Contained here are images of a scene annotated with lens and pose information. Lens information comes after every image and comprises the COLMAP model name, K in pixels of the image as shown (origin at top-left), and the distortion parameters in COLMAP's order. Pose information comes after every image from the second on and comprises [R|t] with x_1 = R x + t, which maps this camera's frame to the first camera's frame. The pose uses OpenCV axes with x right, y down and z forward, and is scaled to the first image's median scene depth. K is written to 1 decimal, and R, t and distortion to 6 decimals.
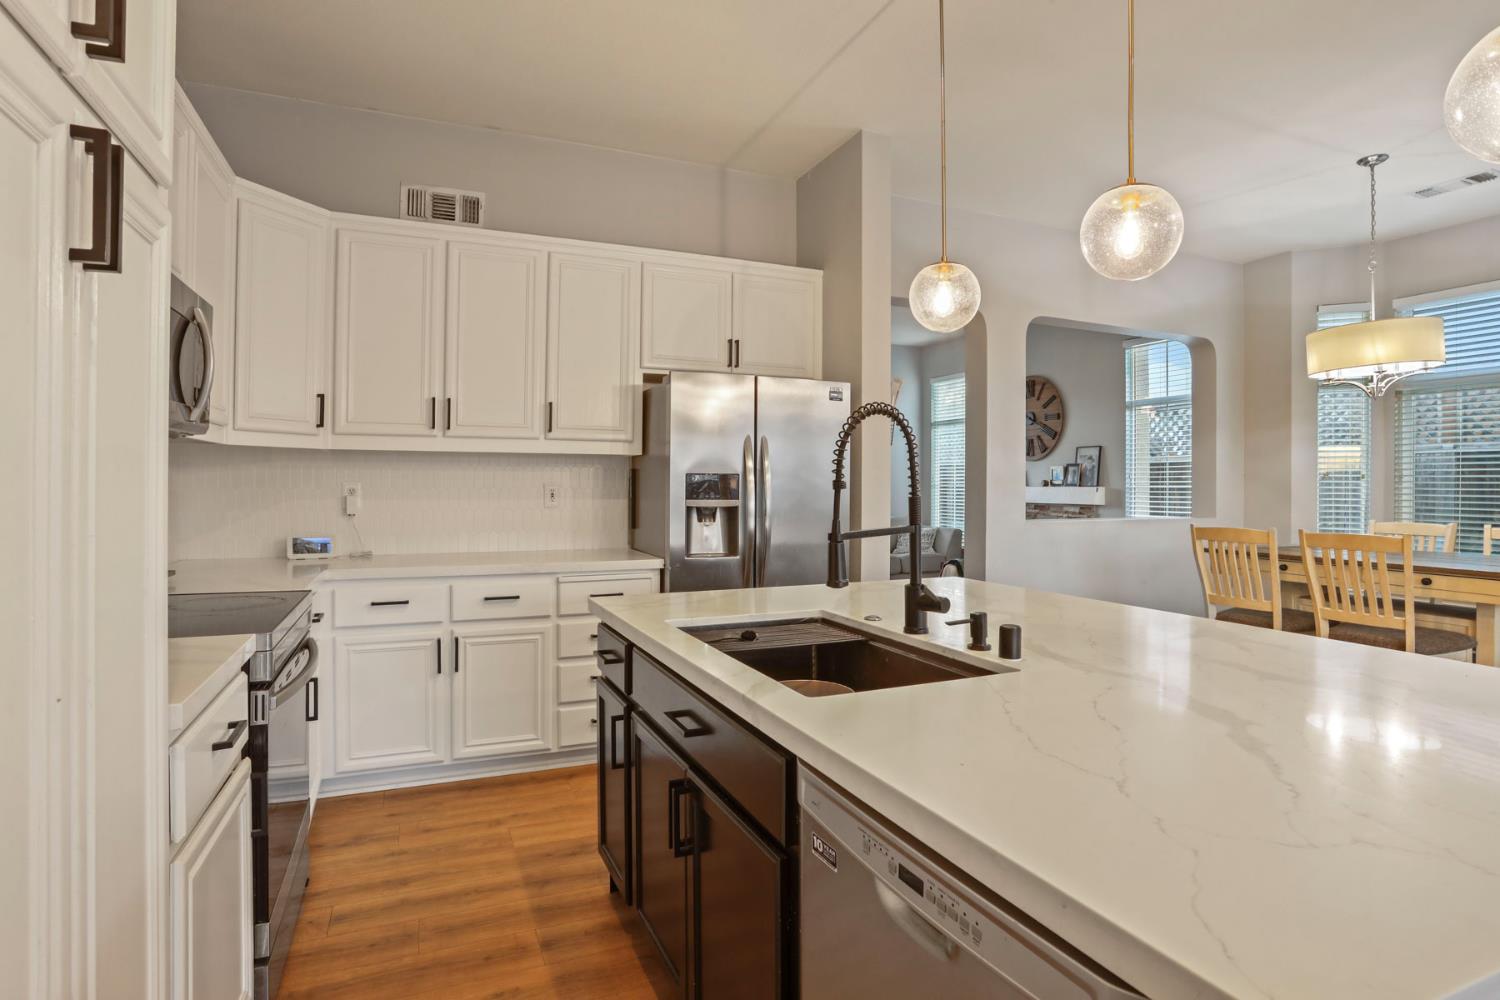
lens RADIAL K [[768.1, 0, 736.2], [0, 768.1, 480.5], [0, 0, 1]] dist [-0.048040, 0.016573]
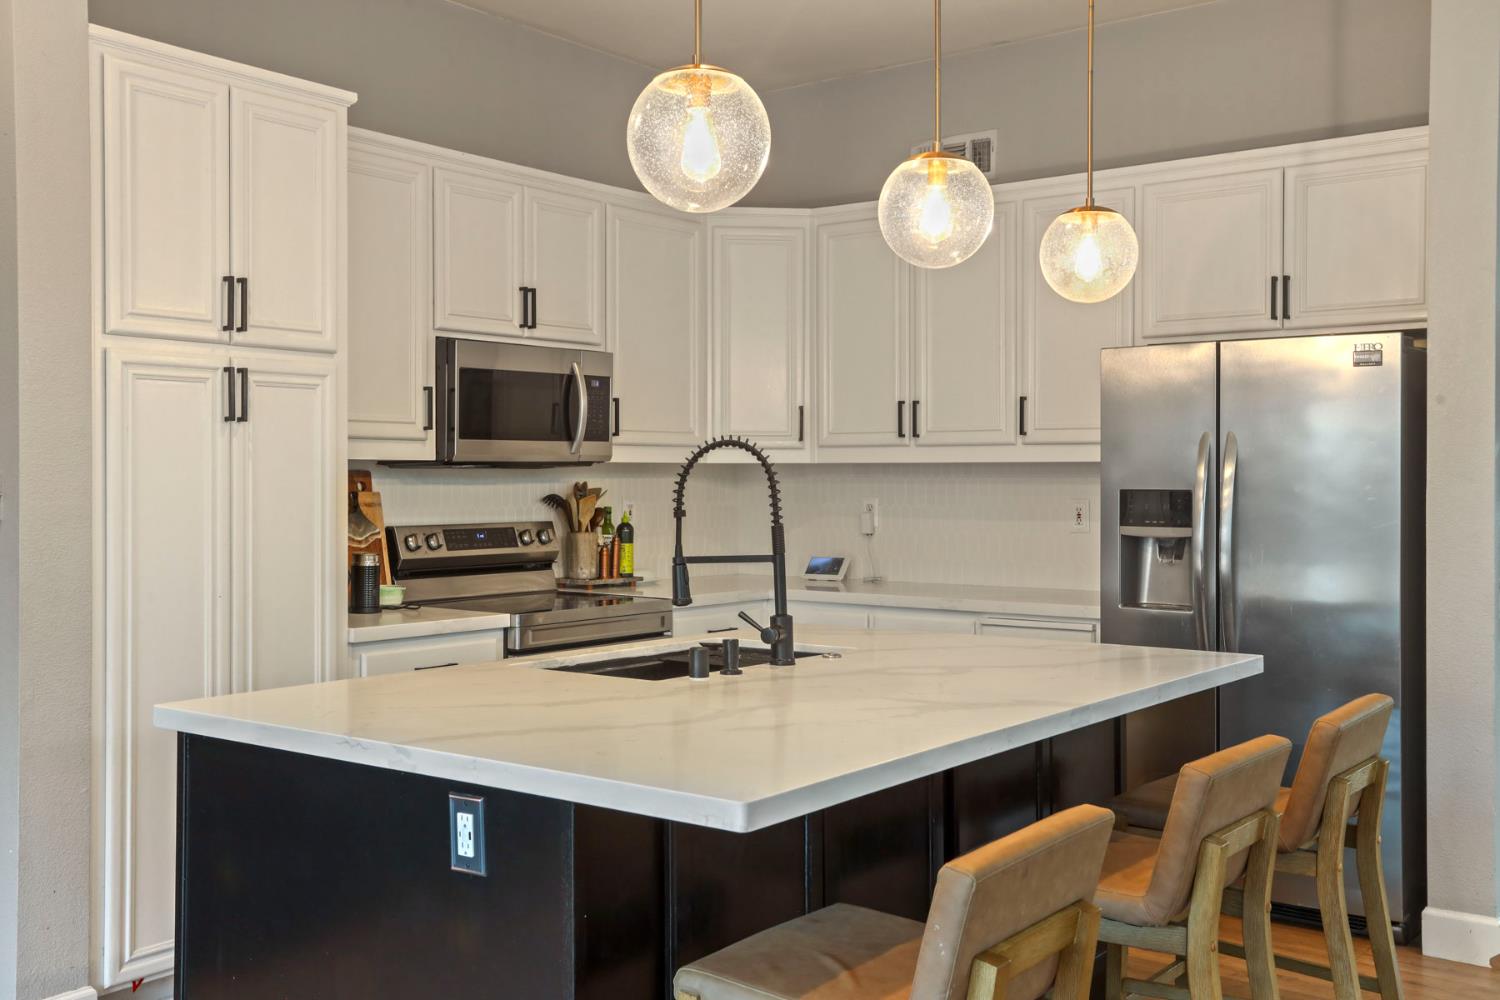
lens RADIAL K [[1533.8, 0, 750.0], [0, 1533.8, 500.0], [0, 0, 1]] dist [0.001332, 0.004380]
pose [[0.481894, 0.007467, -0.876198, 1.005096], [0.006473, 0.999906, 0.012081, -0.018072], [0.876206, -0.011494, 0.481800, 0.009550]]
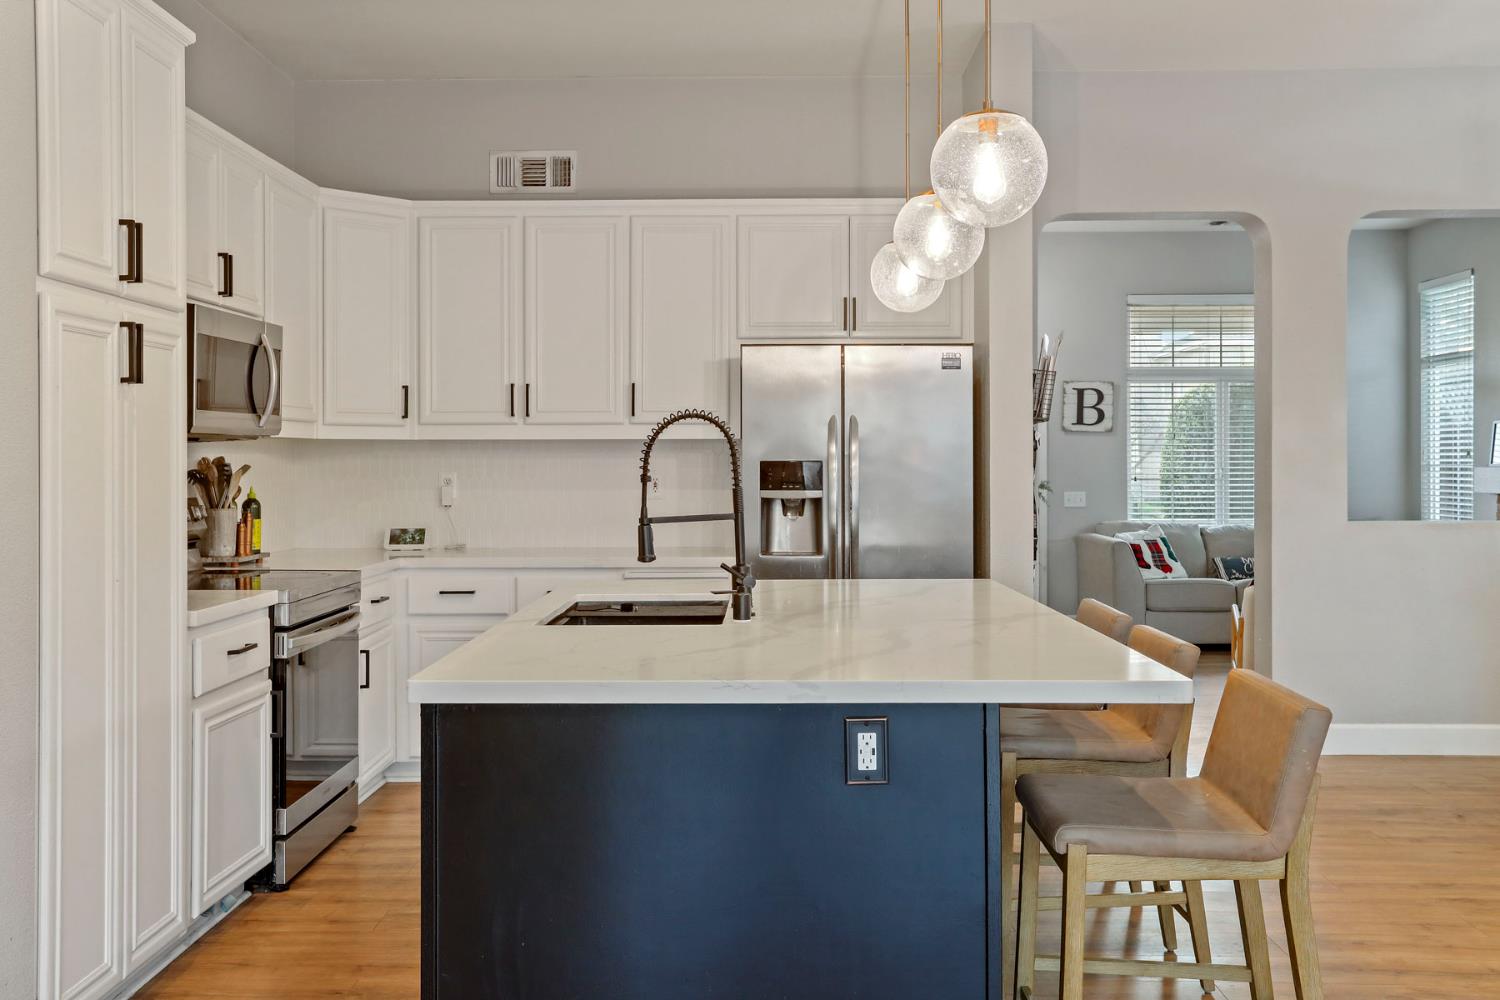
lens RADIAL K [[1395.1, 0, 752.9], [0, 1395.1, 455.0], [0, 0, 1]] dist [0.055947, 0.000650]
pose [[0.914592, -0.009358, -0.404270, 0.568003], [0.009189, 0.999955, -0.002359, -0.011739], [0.404274, -0.001557, 0.914637, -0.468943]]
